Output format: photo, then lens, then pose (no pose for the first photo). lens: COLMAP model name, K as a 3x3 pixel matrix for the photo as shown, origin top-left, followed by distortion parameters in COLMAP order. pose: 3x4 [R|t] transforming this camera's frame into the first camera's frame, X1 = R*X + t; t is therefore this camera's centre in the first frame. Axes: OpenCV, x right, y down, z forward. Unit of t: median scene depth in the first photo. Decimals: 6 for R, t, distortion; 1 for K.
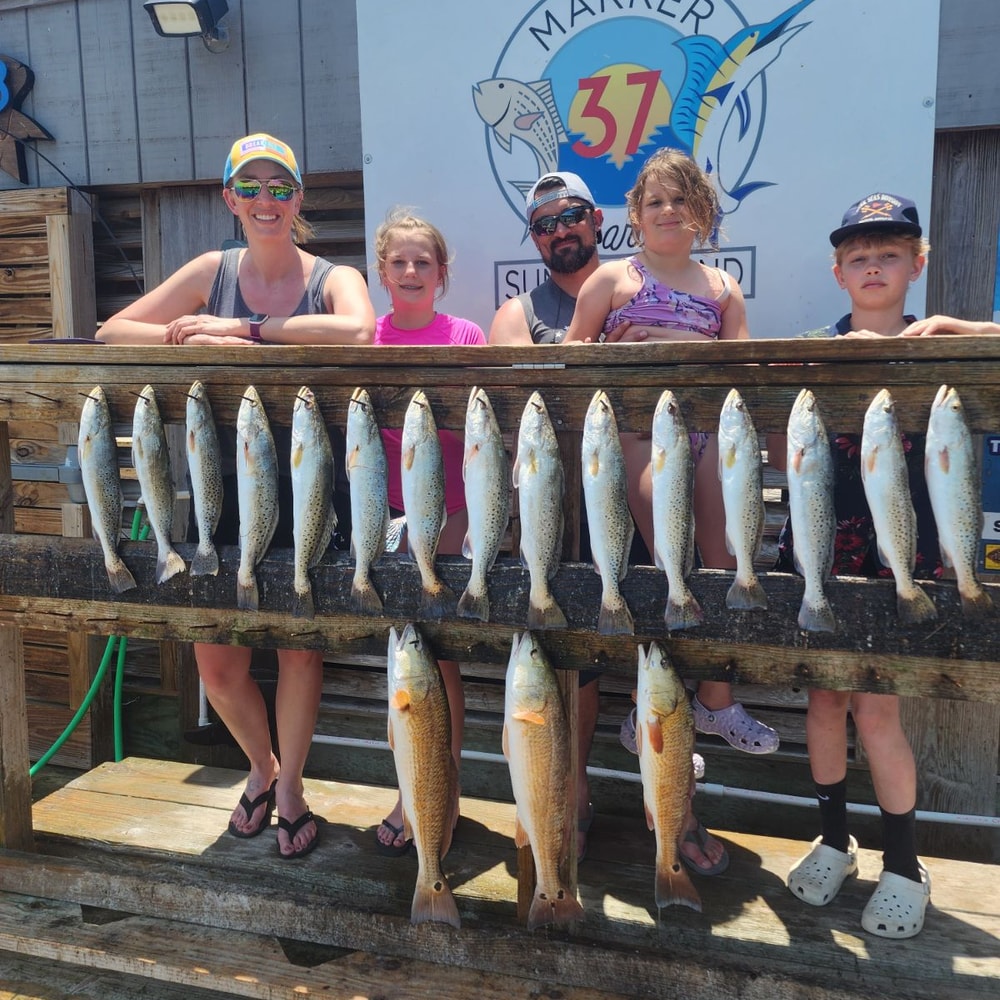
lens RADIAL K [[858.2, 0, 521.7], [0, 858.2, 483.9], [0, 0, 1]] dist [0.051021, -0.047571]
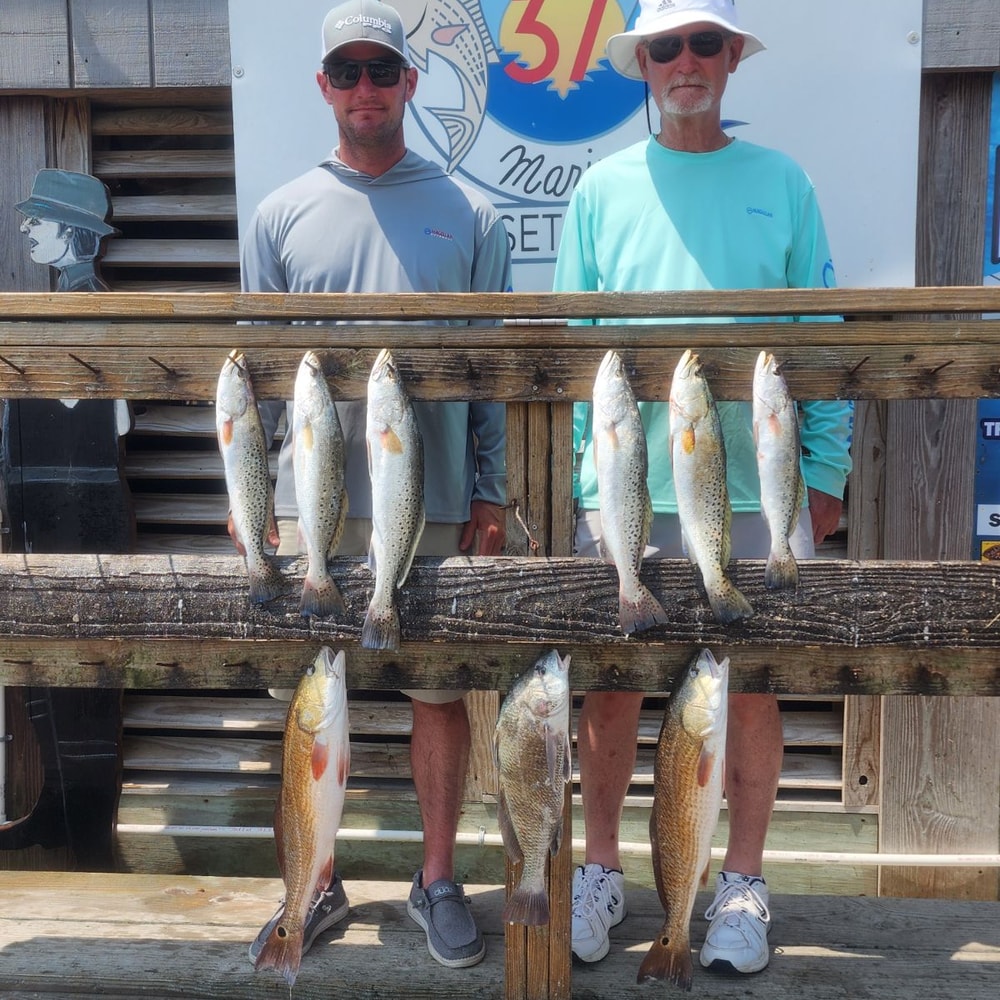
lens RADIAL K [[1123.9, 0, 500.3], [0, 1123.9, 490.8], [0, 0, 1]] dist [0.027179, 0.000000]
pose [[0.983863, -0.017400, 0.178075, -0.146348], [0.021725, 0.999514, -0.022366, 0.033505], [-0.177600, 0.025874, 0.983763, -0.039603]]
